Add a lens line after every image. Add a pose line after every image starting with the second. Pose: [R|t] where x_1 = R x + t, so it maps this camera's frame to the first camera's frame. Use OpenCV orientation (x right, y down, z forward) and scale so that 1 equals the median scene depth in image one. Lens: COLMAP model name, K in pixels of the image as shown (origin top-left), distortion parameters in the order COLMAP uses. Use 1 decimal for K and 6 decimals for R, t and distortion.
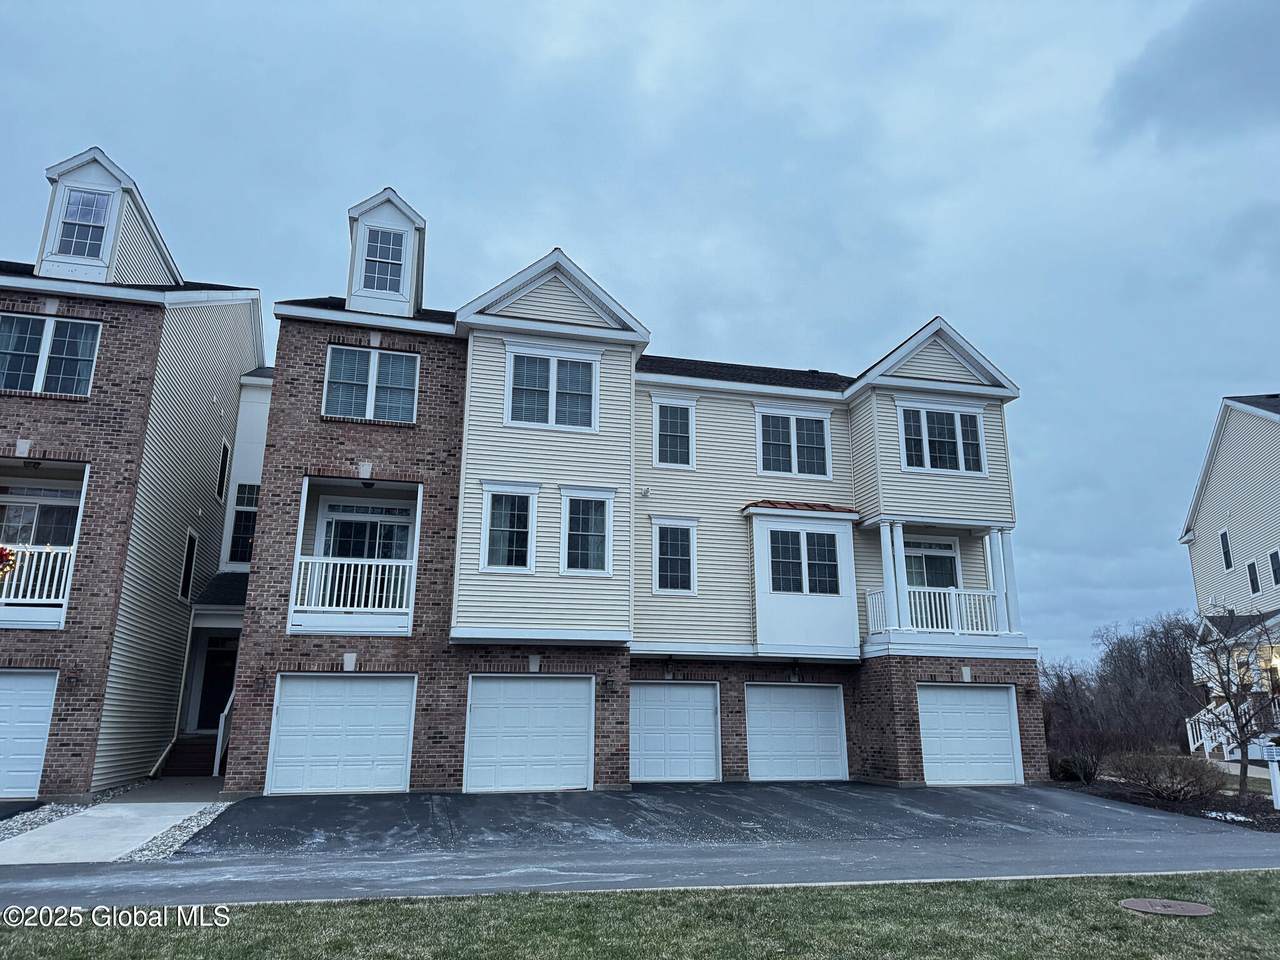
lens RADIAL K [[886.4, 0, 640.0], [0, 886.4, 480.0], [0, 0, 1]] dist [0.052842, -0.059572]
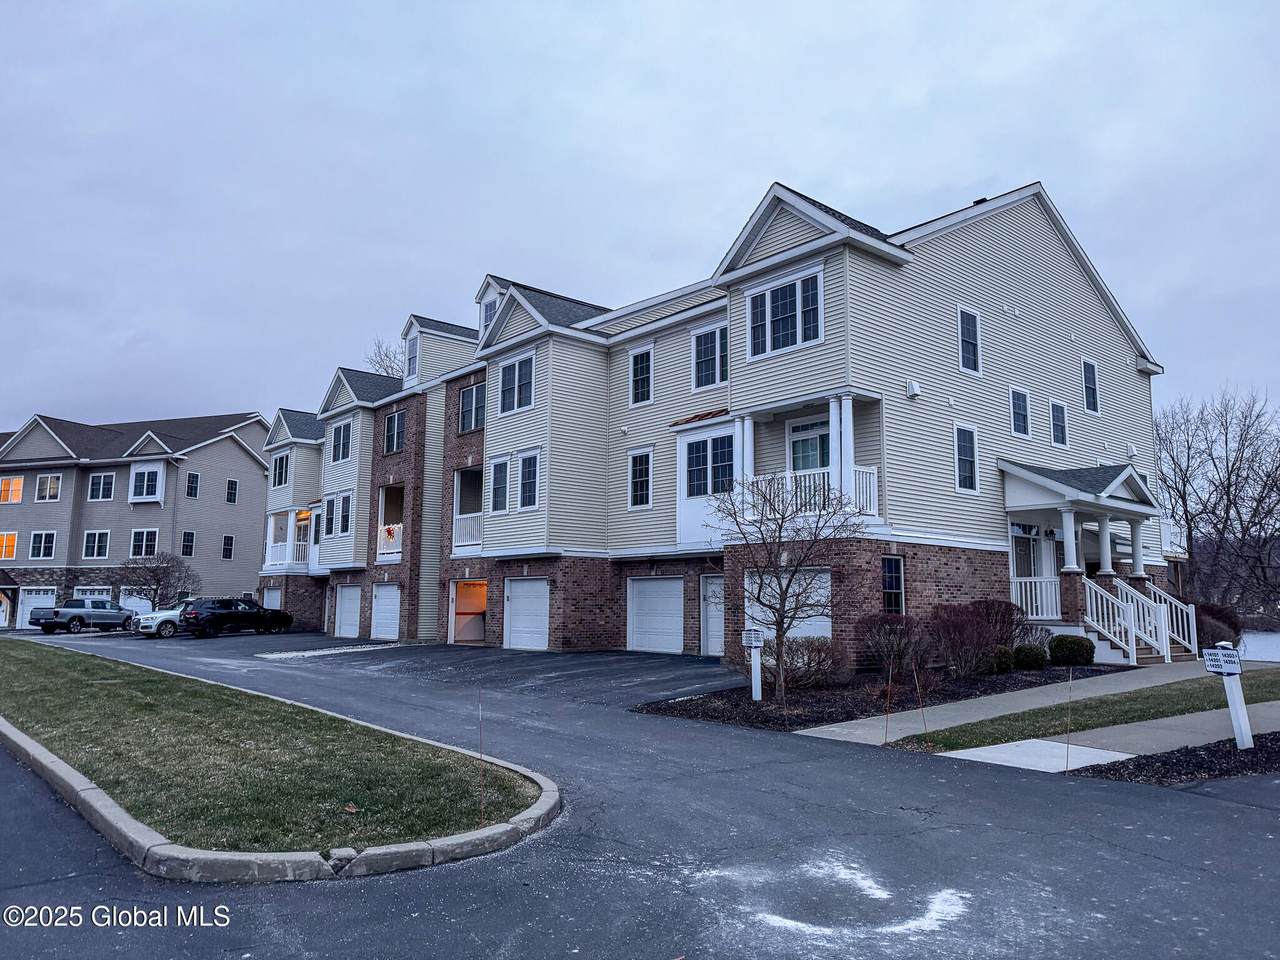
lens RADIAL K [[909.2, 0, 640.0], [0, 909.2, 480.0], [0, 0, 1]] dist [-0.000306, -0.000152]
pose [[0.442744, -0.123767, -0.888065, 1.429725], [0.230293, 0.972900, -0.020777, 0.140468], [0.866569, -0.195316, 0.459248, 0.506654]]
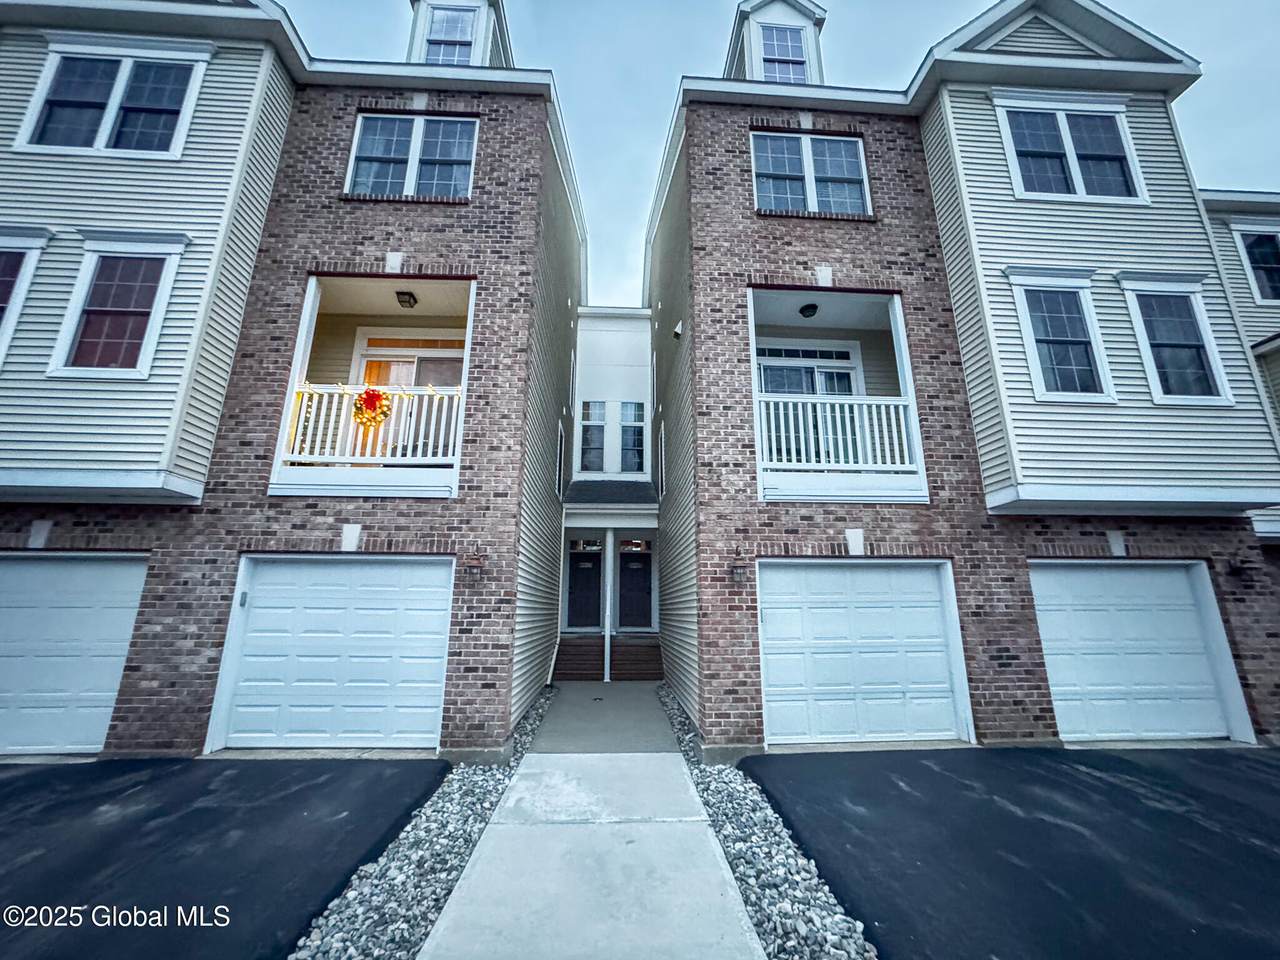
lens RADIAL K [[515.8, 0, 640.0], [0, 515.8, 480.0], [0, 0, 1]] dist [-0.051829, 0.027674]
pose [[0.981461, -0.048136, -0.185520, -0.405621], [0.050973, 0.998644, 0.010552, 0.145925], [0.184760, -0.019812, 0.982584, 0.601736]]
